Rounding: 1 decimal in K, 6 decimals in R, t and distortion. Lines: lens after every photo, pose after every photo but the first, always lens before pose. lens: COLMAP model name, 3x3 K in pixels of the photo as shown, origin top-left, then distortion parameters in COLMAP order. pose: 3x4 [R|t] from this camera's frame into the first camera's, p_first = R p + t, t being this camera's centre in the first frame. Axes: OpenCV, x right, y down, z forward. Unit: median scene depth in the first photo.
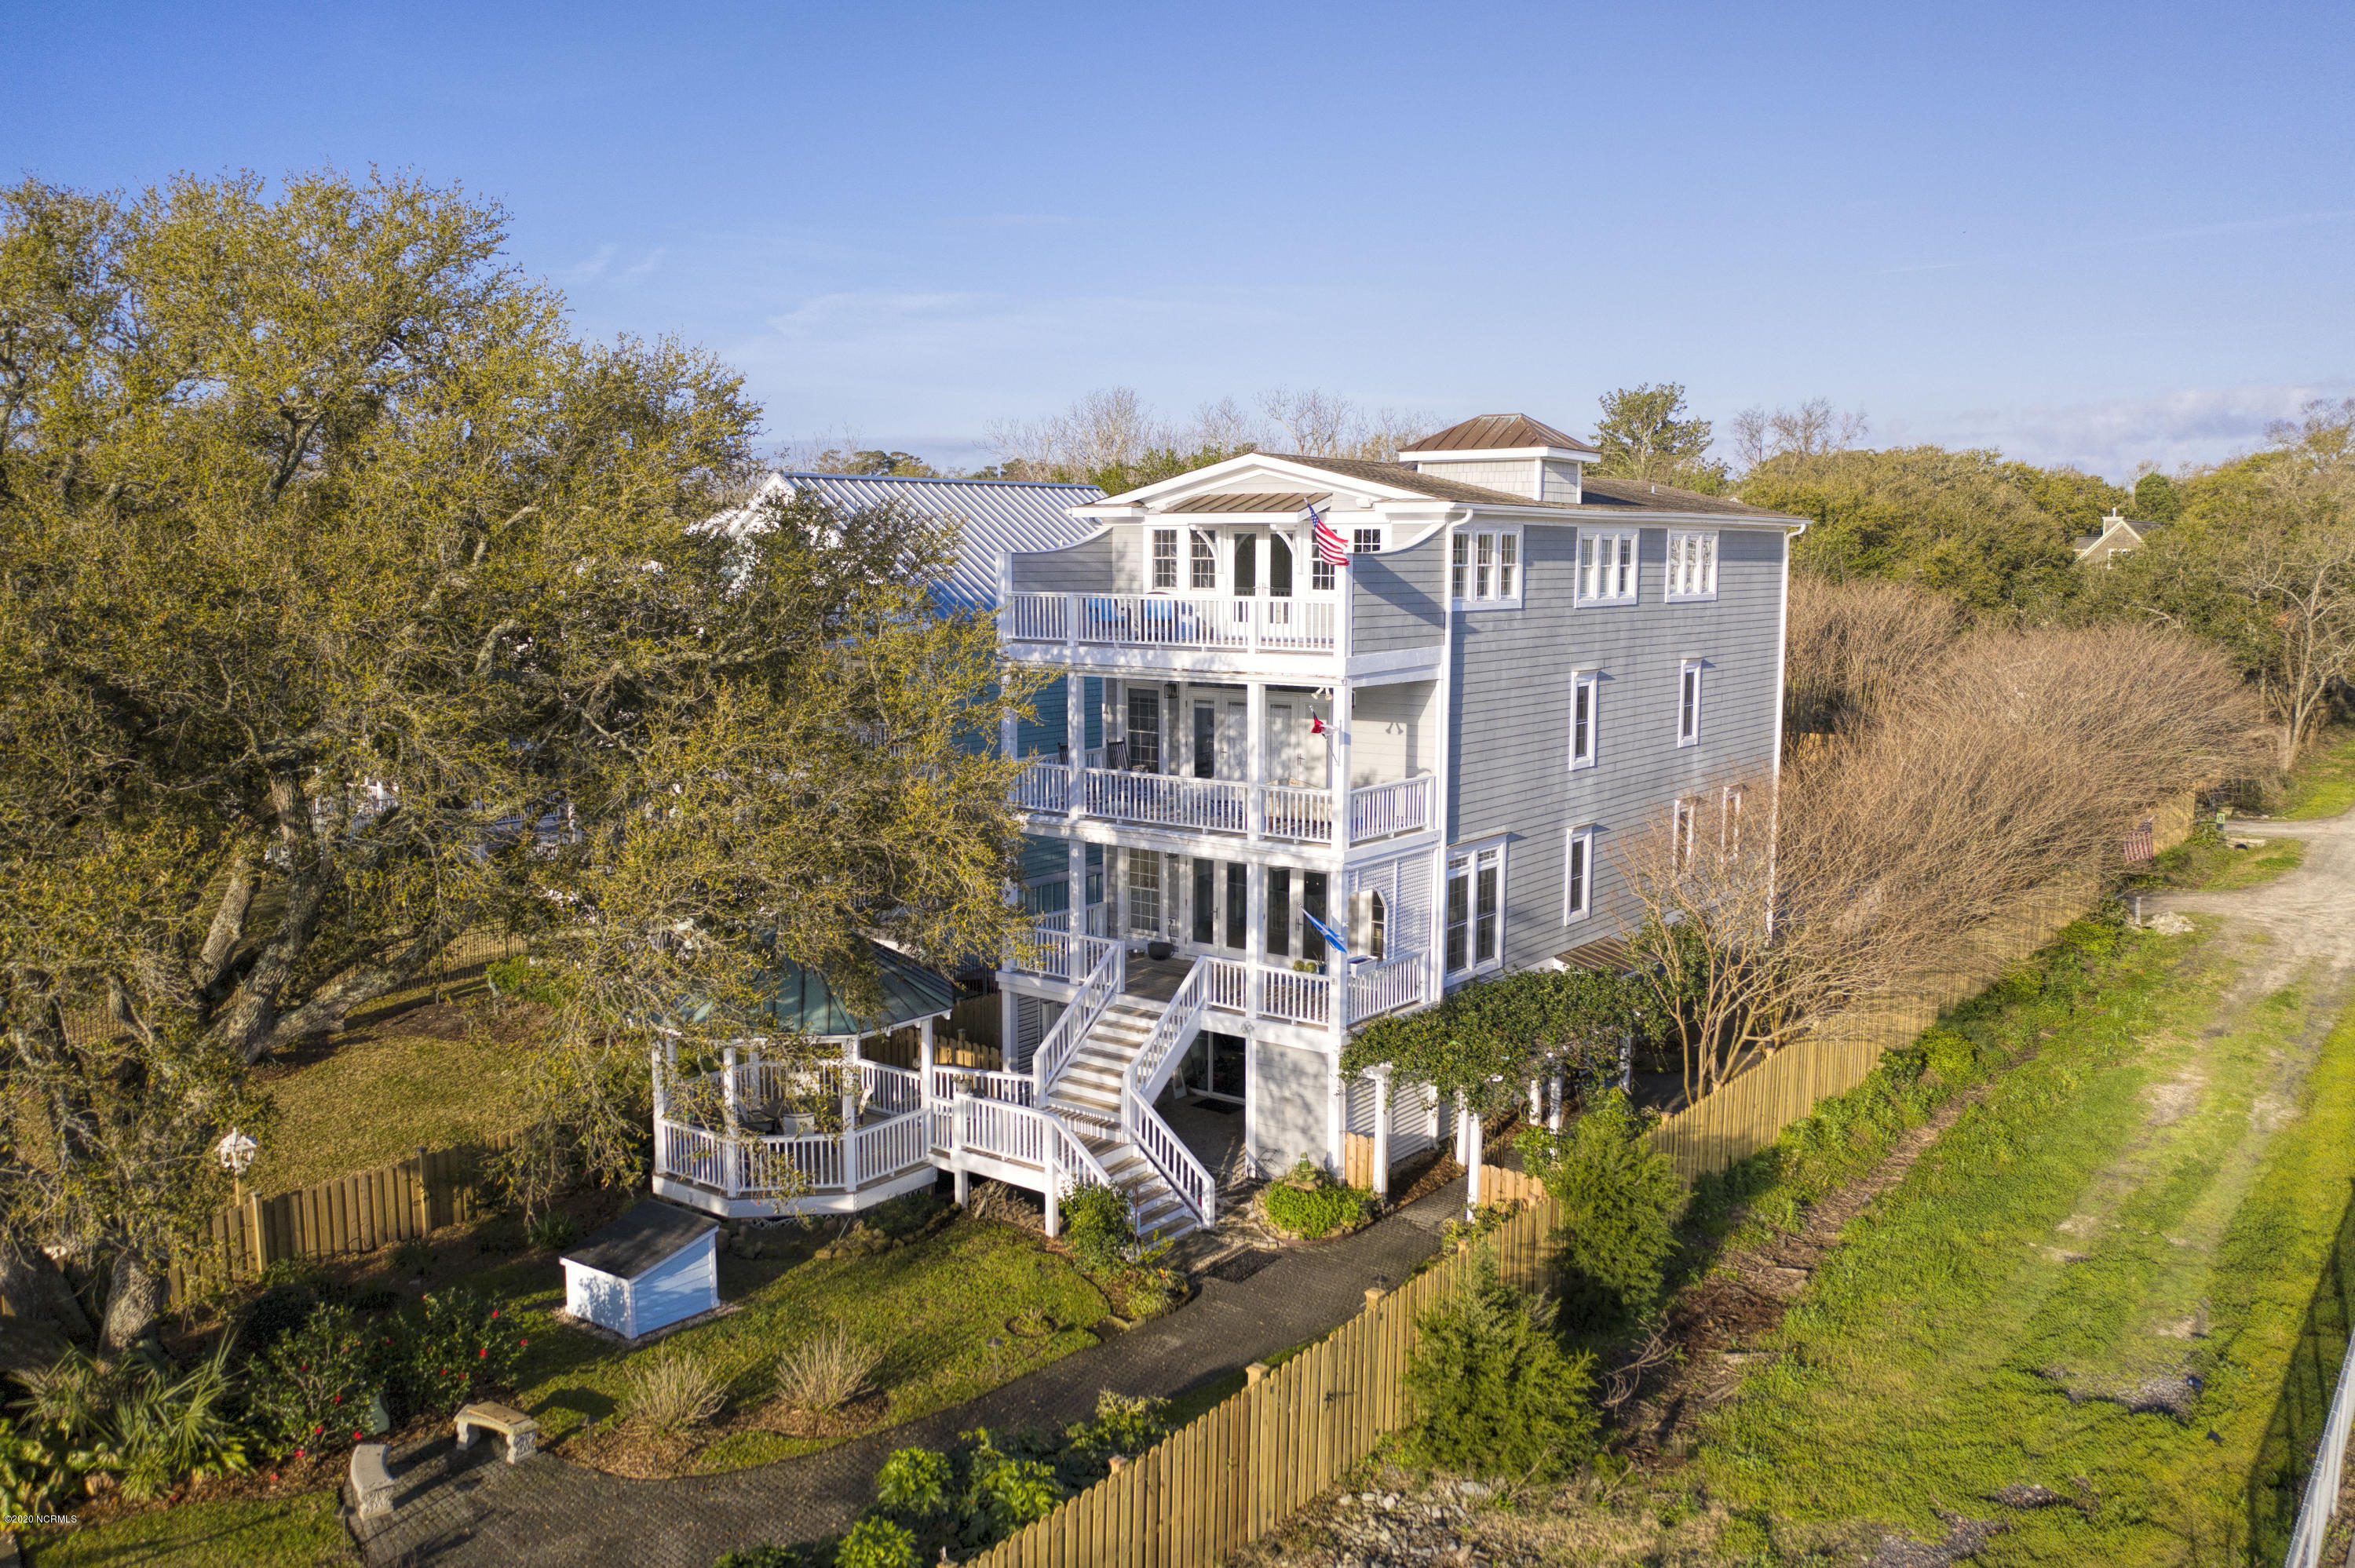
lens RADIAL K [[1880.7, 0, 1177.5], [0, 1880.7, 784.0], [0, 0, 1]] dist [-0.040379, -0.001427]
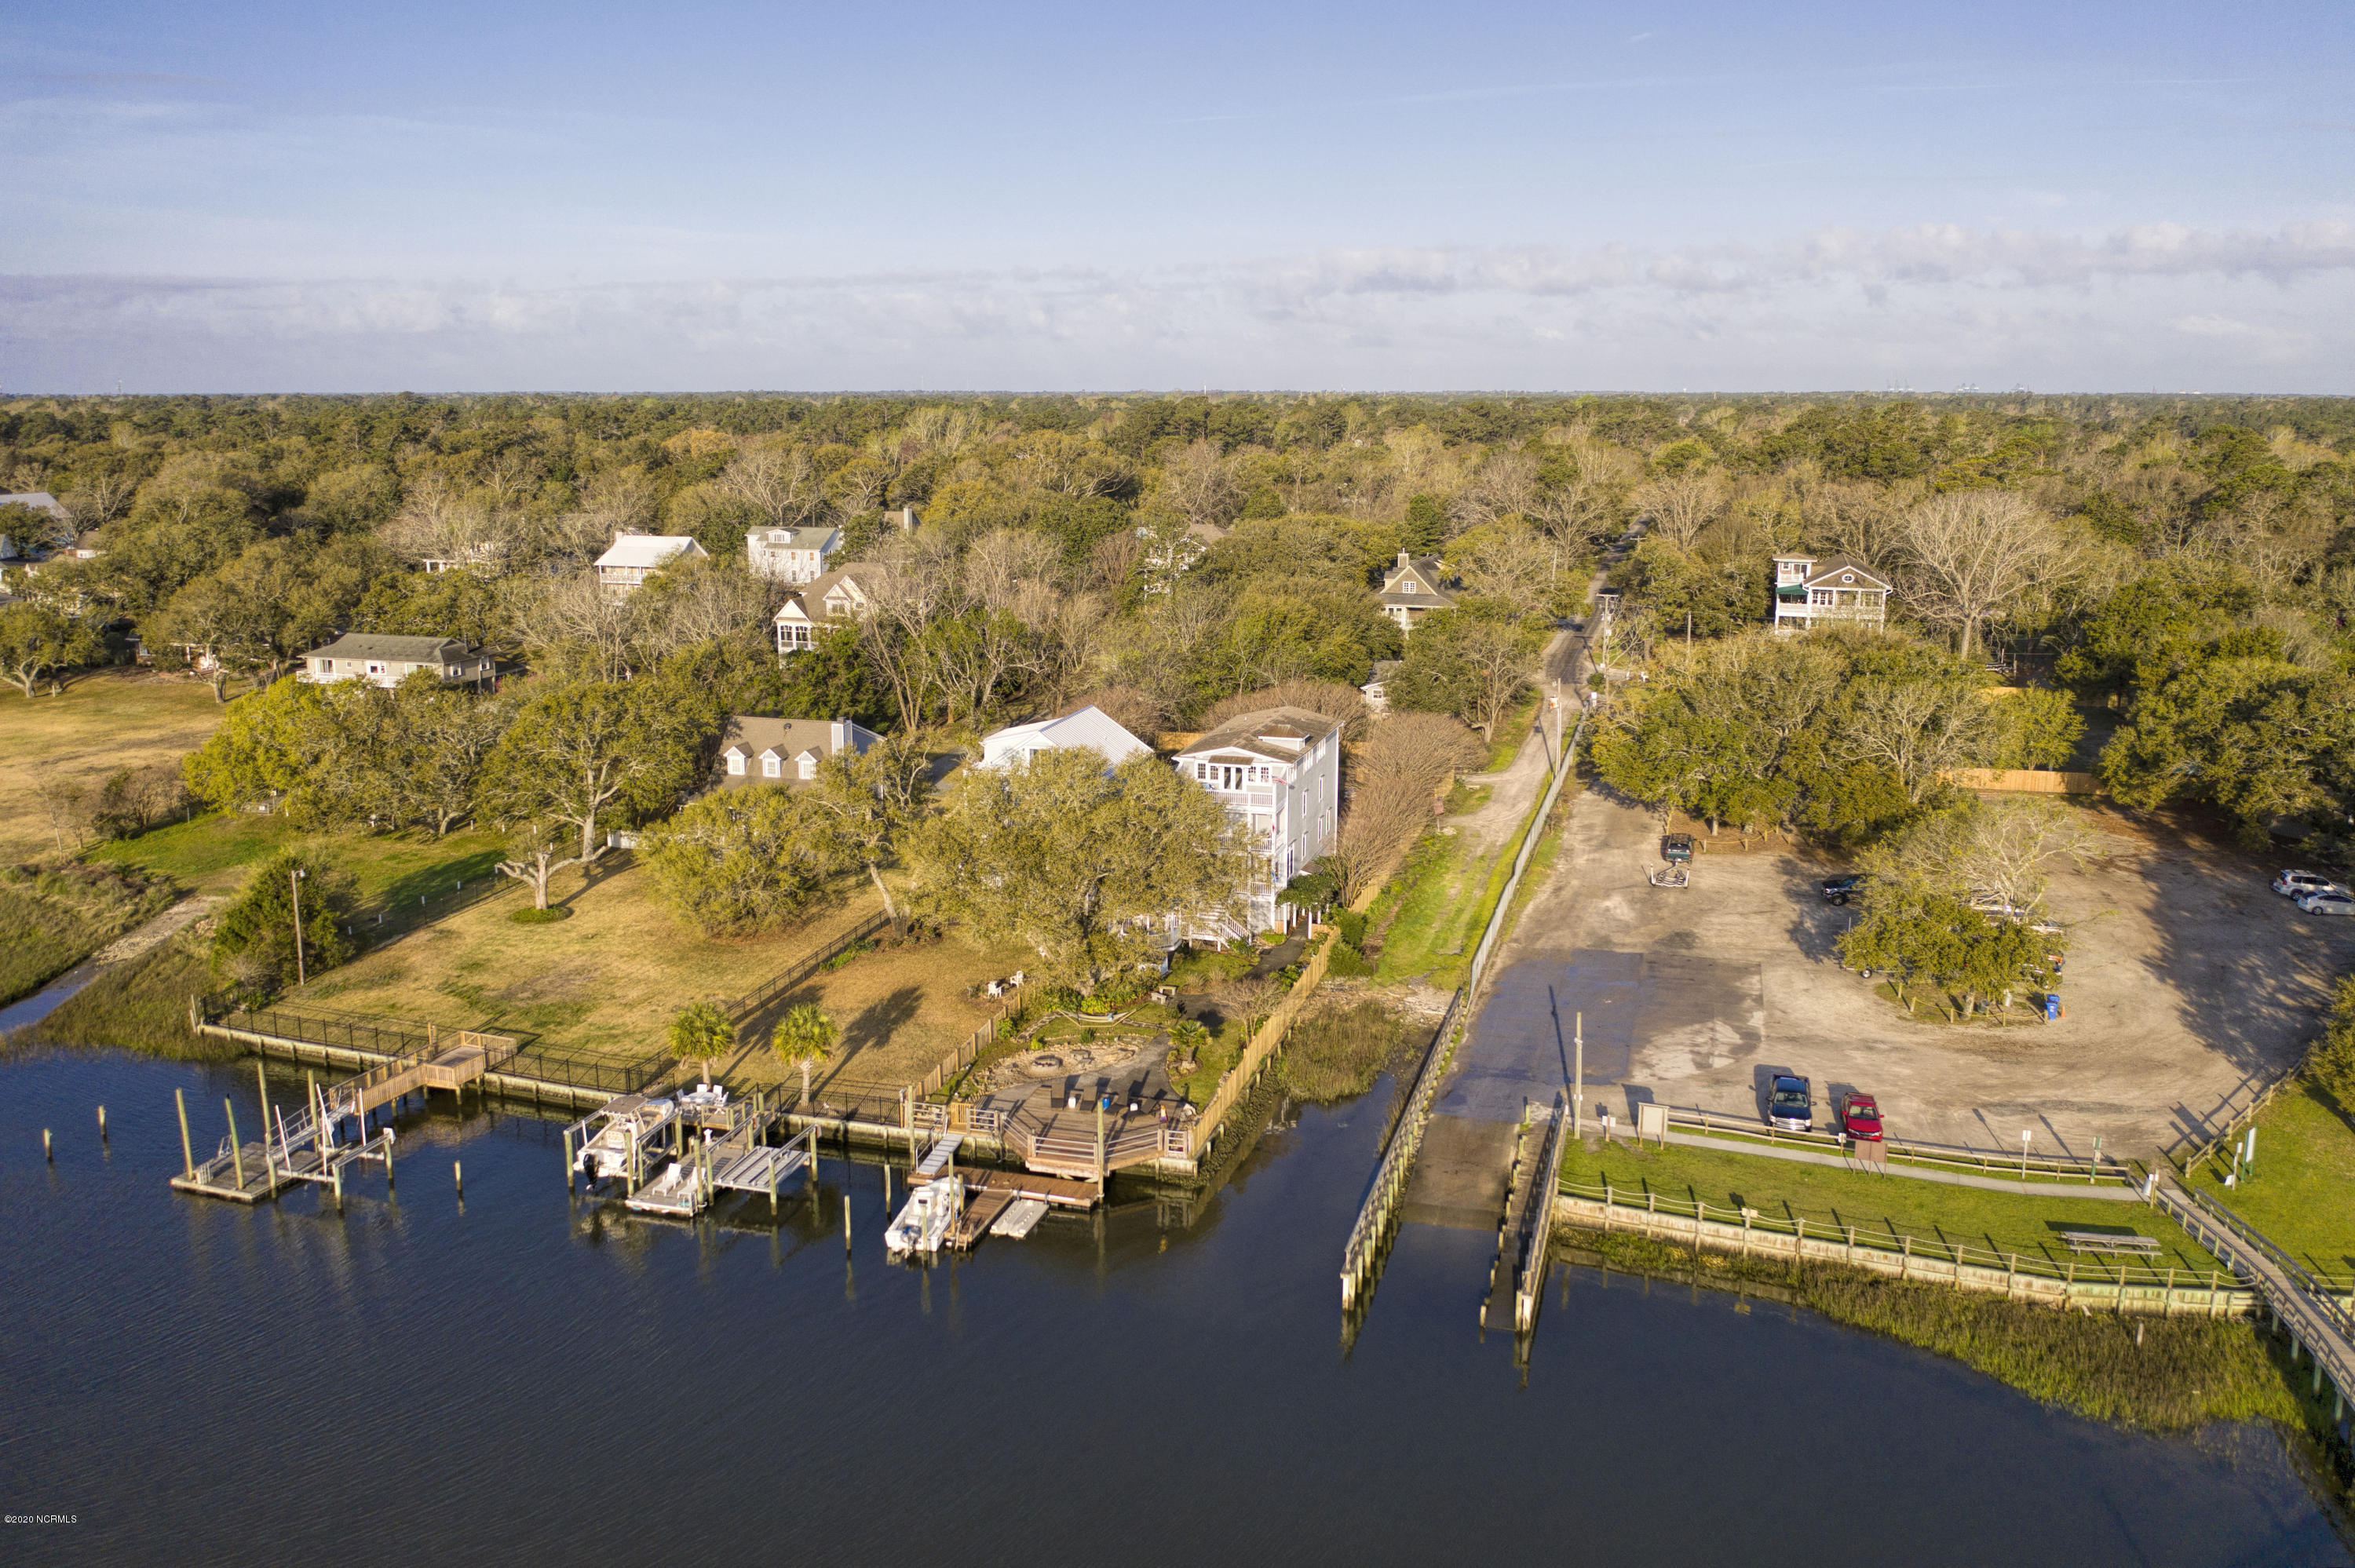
lens RADIAL K [[1880.7, 0, 1177.5], [0, 1880.7, 784.0], [0, 0, 1]] dist [-0.040379, -0.001427]
pose [[0.934338, -0.076434, 0.348096, -1.402650], [0.046463, 0.994519, 0.093662, -0.465875], [-0.353348, -0.071338, 0.932768, -2.528669]]
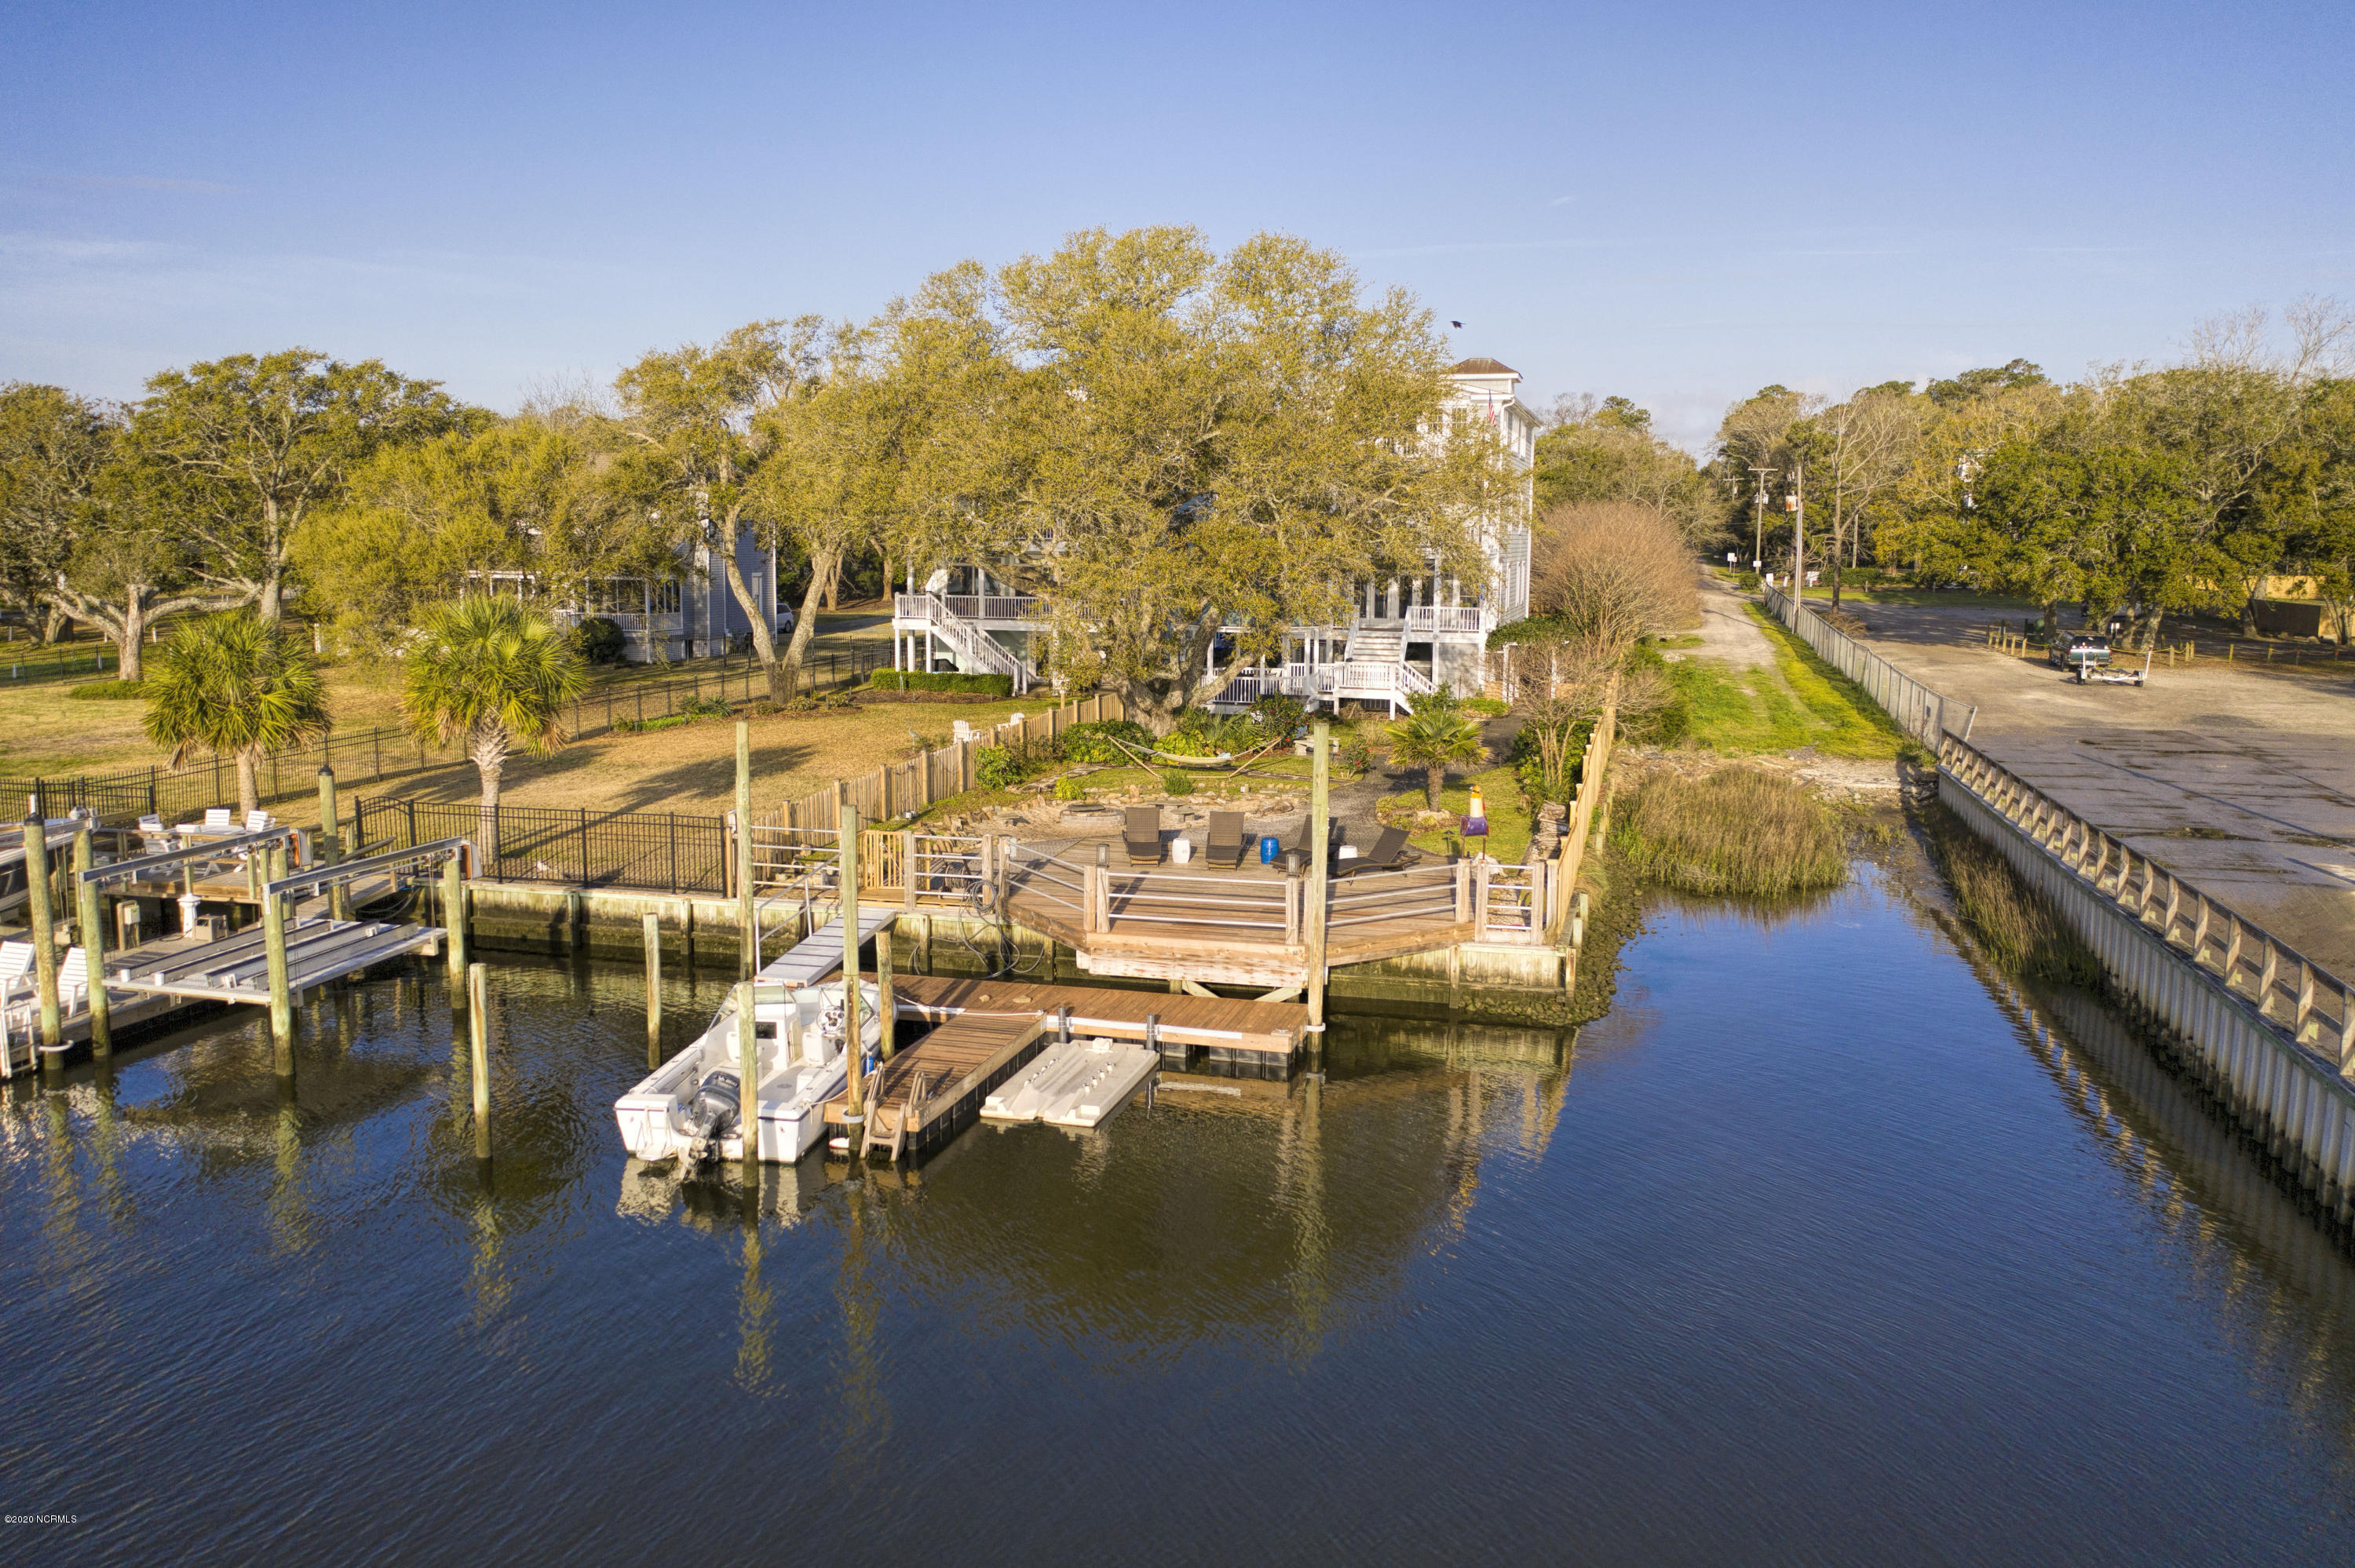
lens RADIAL K [[1855.6, 0, 1177.5], [0, 1855.6, 784.0], [0, 0, 1]] dist [-0.033008, 0.004828]
pose [[0.922047, -0.043886, 0.384583, -1.003182], [0.039497, 0.999033, 0.019308, 0.232792], [-0.385058, -0.002613, 0.922889, -0.801566]]
